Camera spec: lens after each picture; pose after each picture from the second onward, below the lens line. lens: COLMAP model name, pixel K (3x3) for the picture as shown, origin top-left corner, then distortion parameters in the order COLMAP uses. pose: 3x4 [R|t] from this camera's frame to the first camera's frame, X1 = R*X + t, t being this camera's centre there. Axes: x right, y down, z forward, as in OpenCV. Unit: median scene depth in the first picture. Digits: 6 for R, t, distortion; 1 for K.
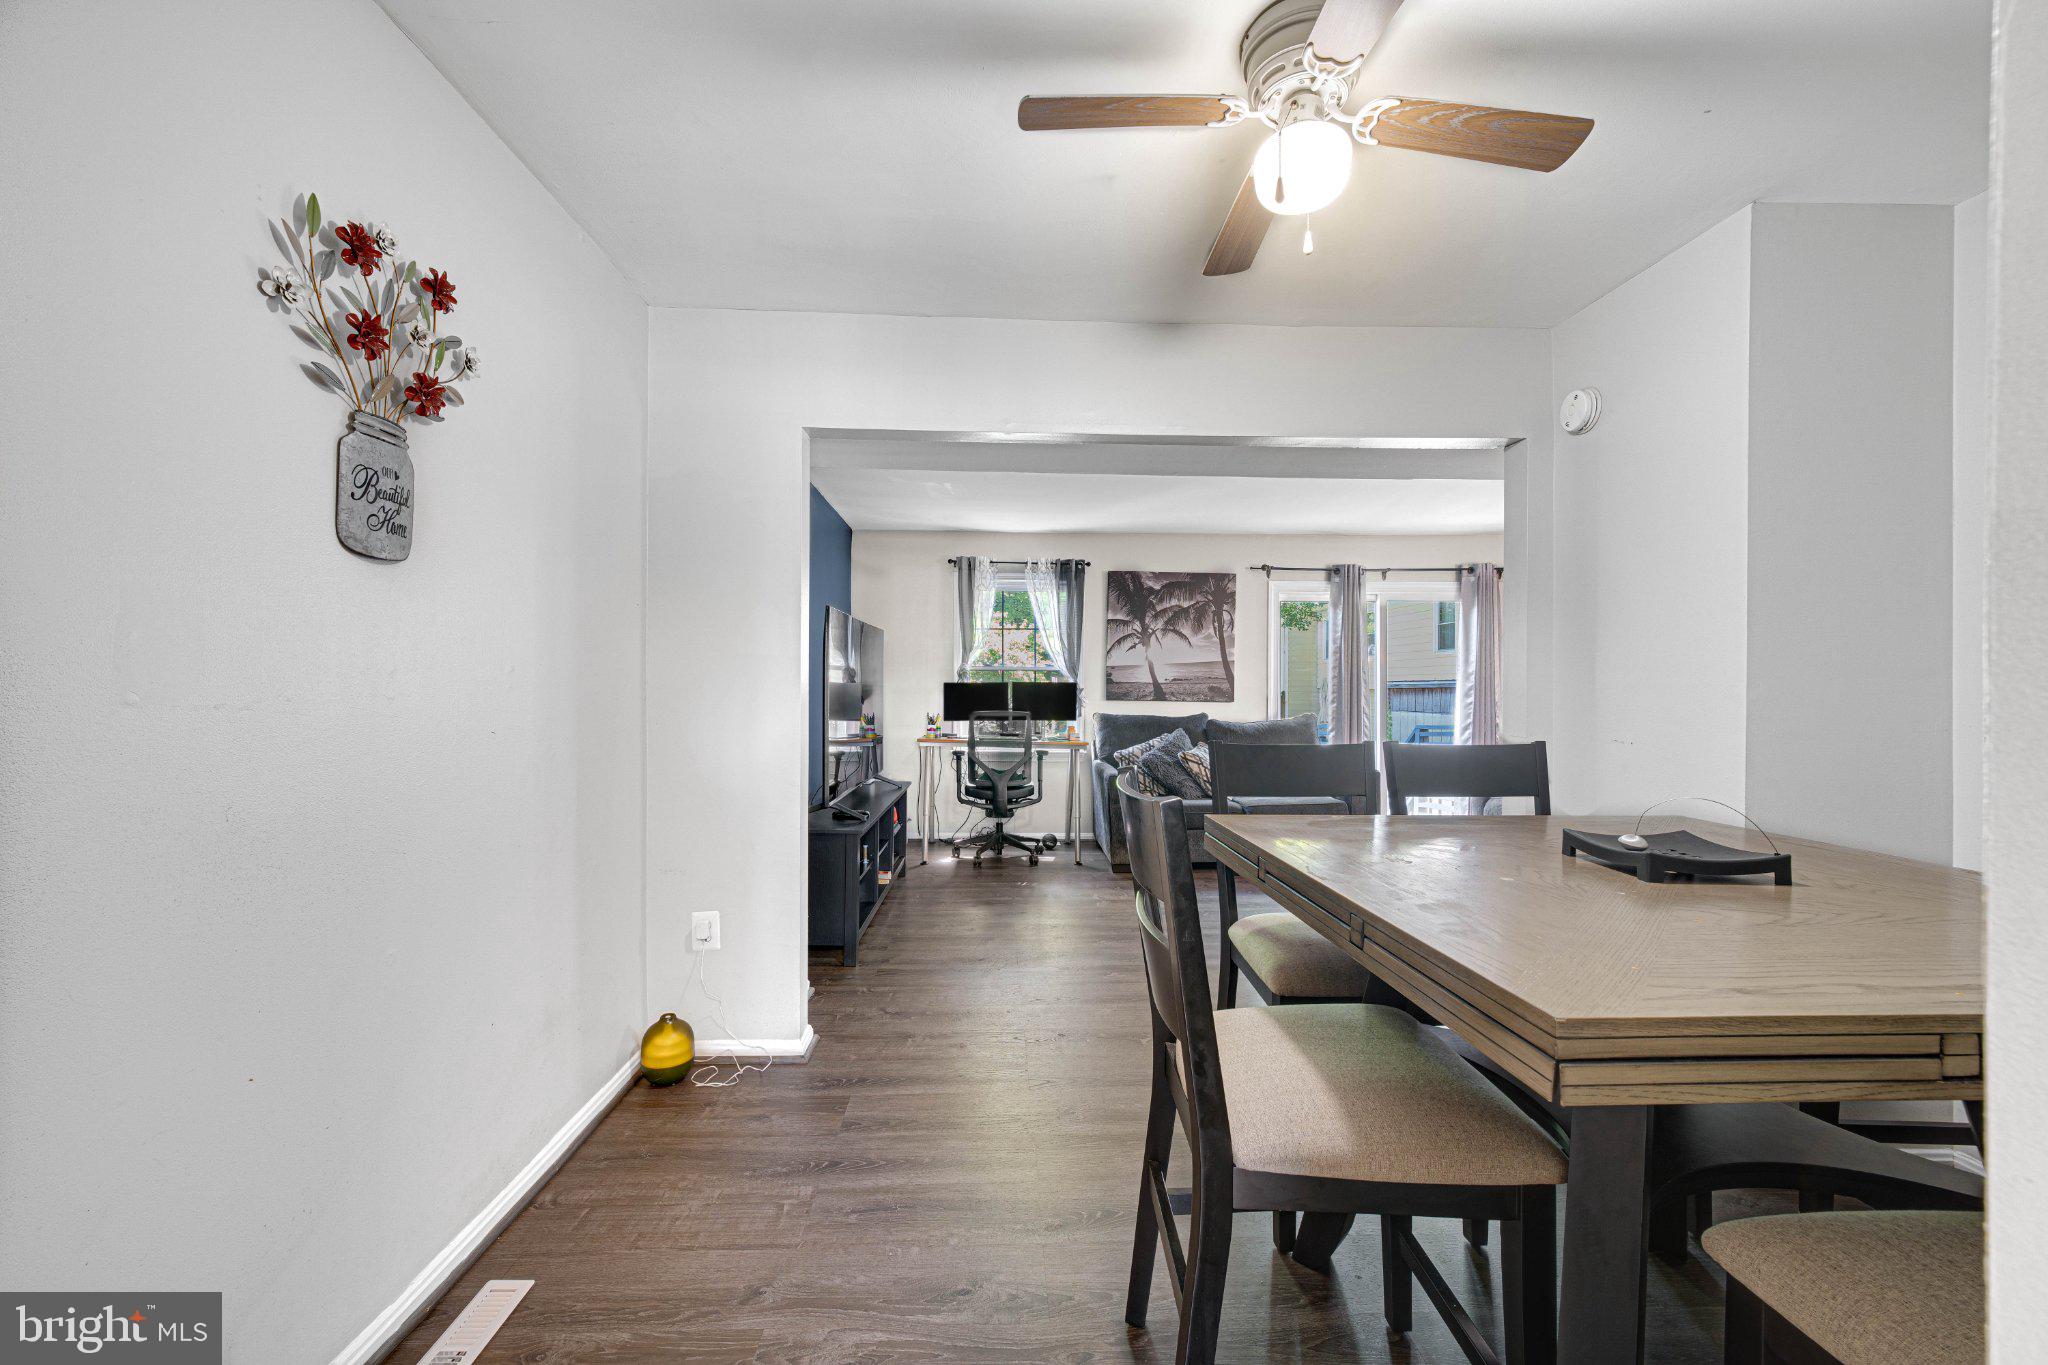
lens RADIAL K [[812.8, 0, 1020.7], [0, 812.8, 685.8], [0, 0, 1]] dist [-0.012307, 0.004870]
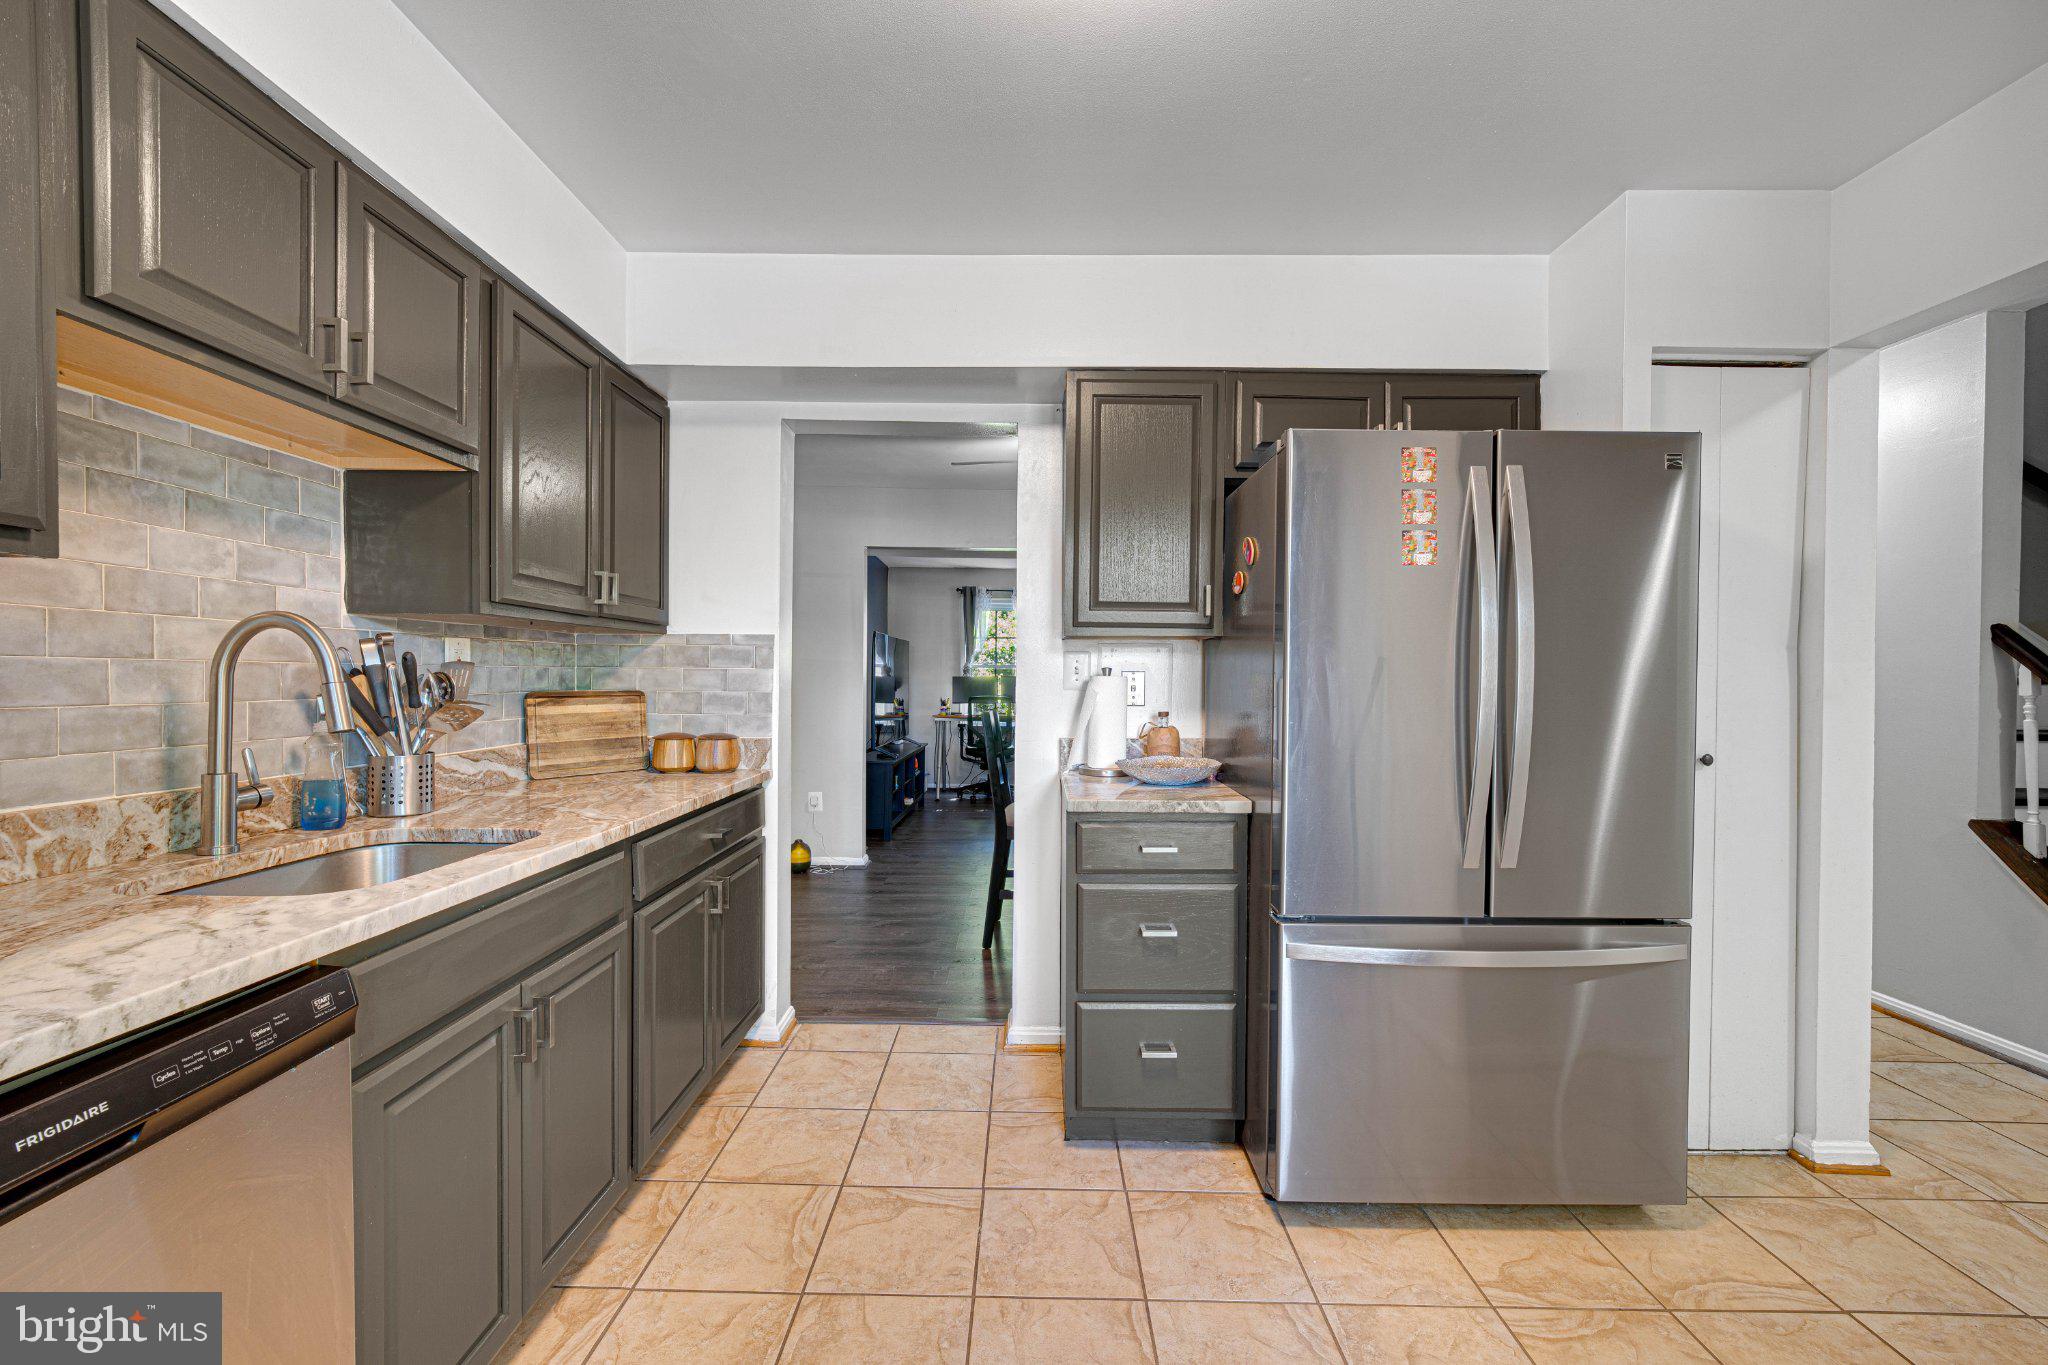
lens RADIAL K [[812.8, 0, 1021.6], [0, 812.8, 683.7], [0, 0, 1]] dist [-0.012307, 0.004870]
pose [[0.999244, 0.007170, -0.038215, 0.078039], [-0.006947, 0.999958, 0.005958, -0.001031], [0.038256, -0.005688, 0.999252, -0.402619]]
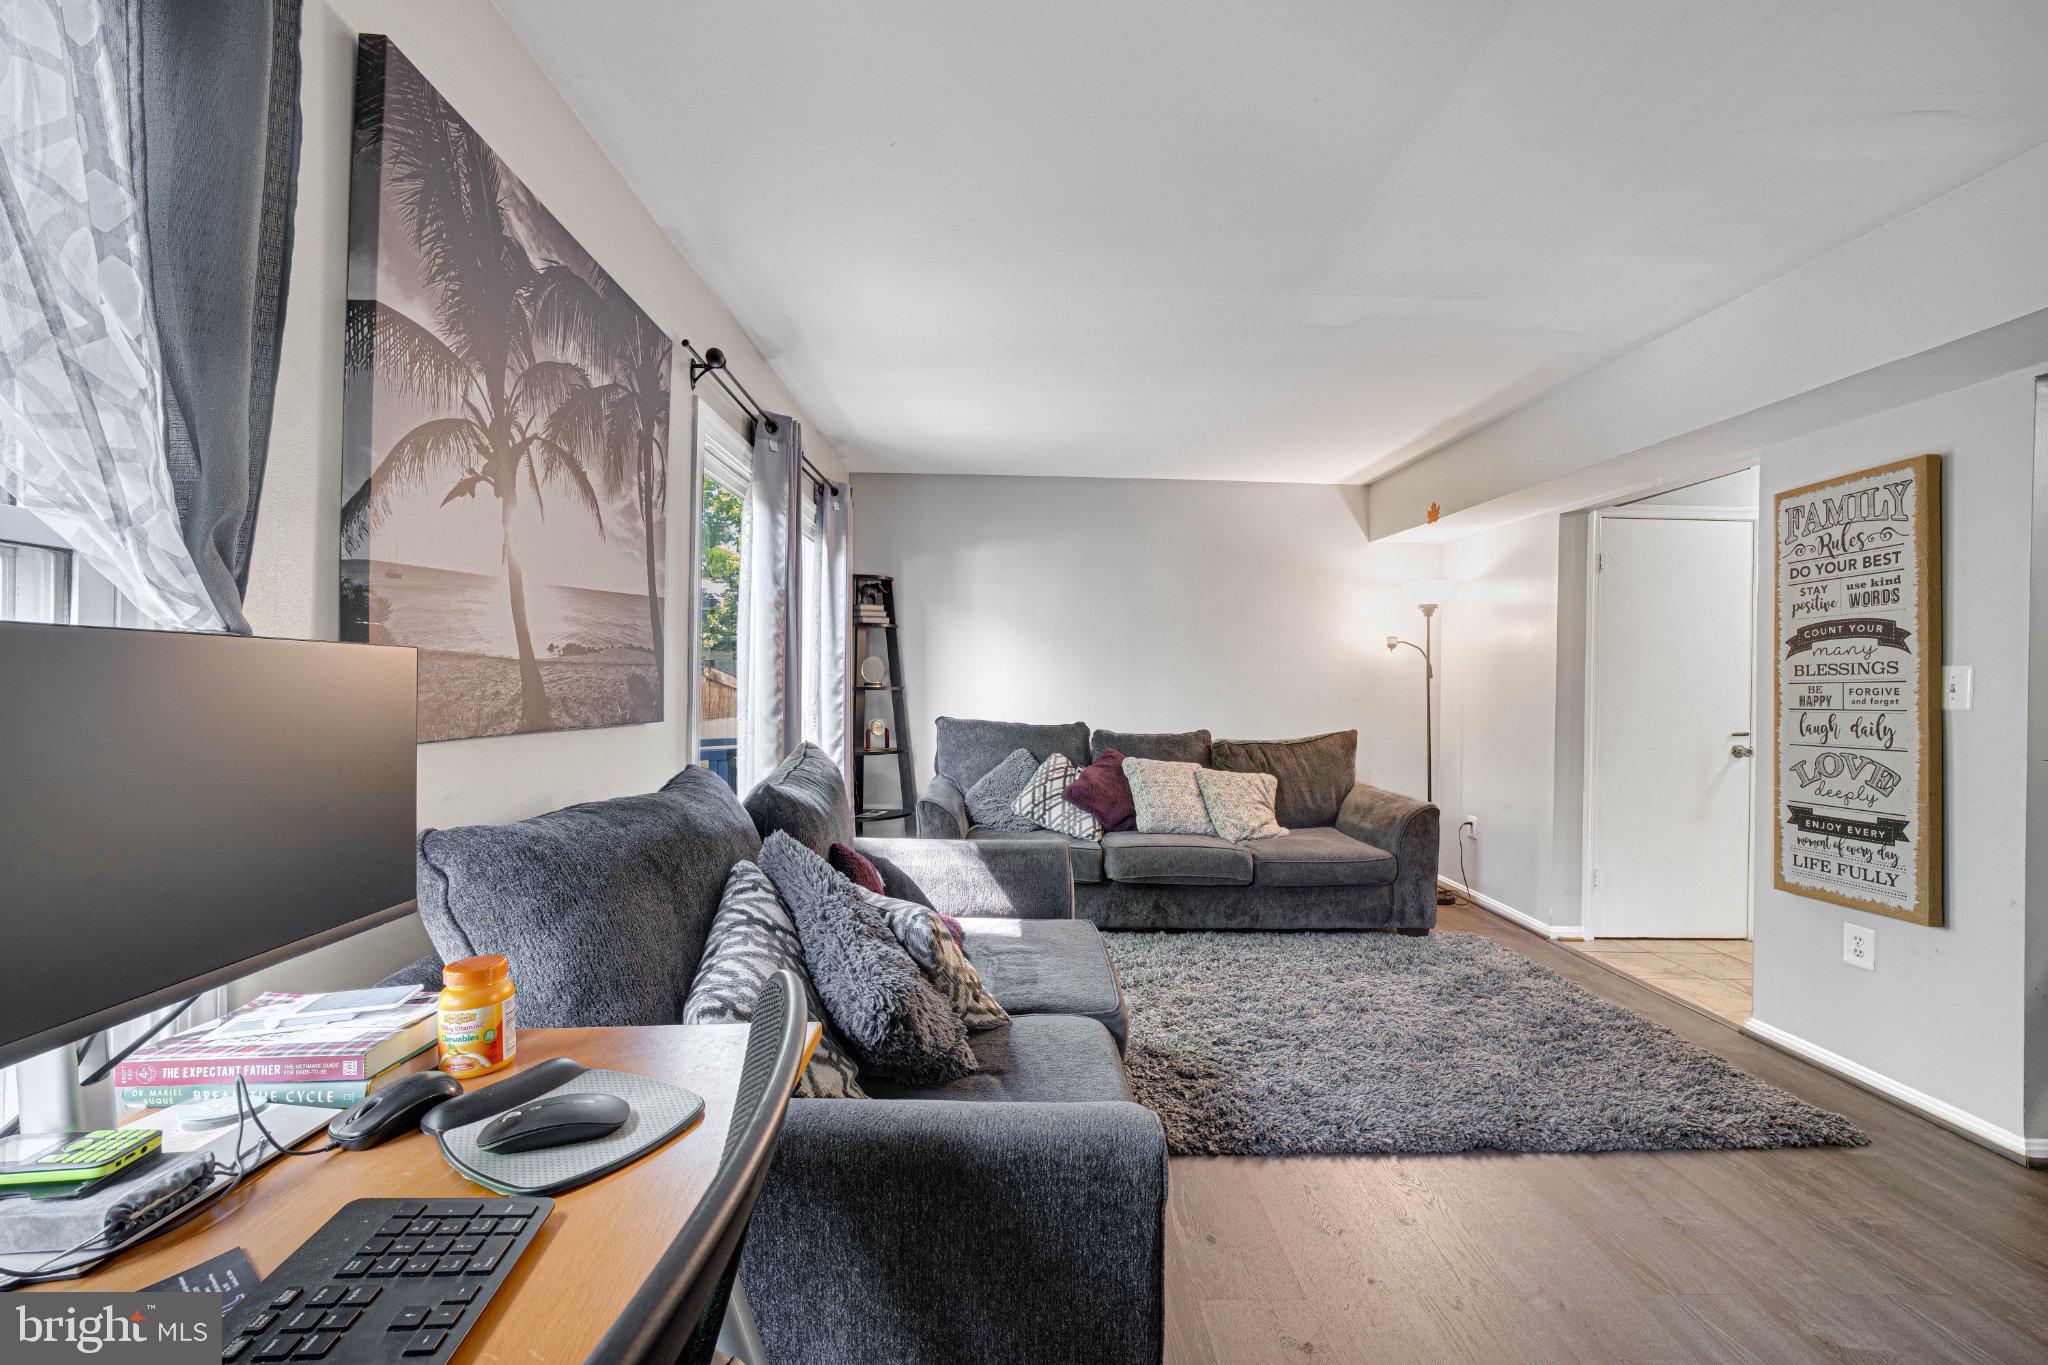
lens RADIAL K [[812.8, 0, 1019.1], [0, 812.8, 685.5], [0, 0, 1]] dist [-0.012307, 0.004870]
pose [[0.008620, -0.006893, 0.999939, -0.071966], [-0.015915, 0.999849, 0.007029, 0.000088], [-0.999836, -0.015975, 0.008509, 0.863775]]
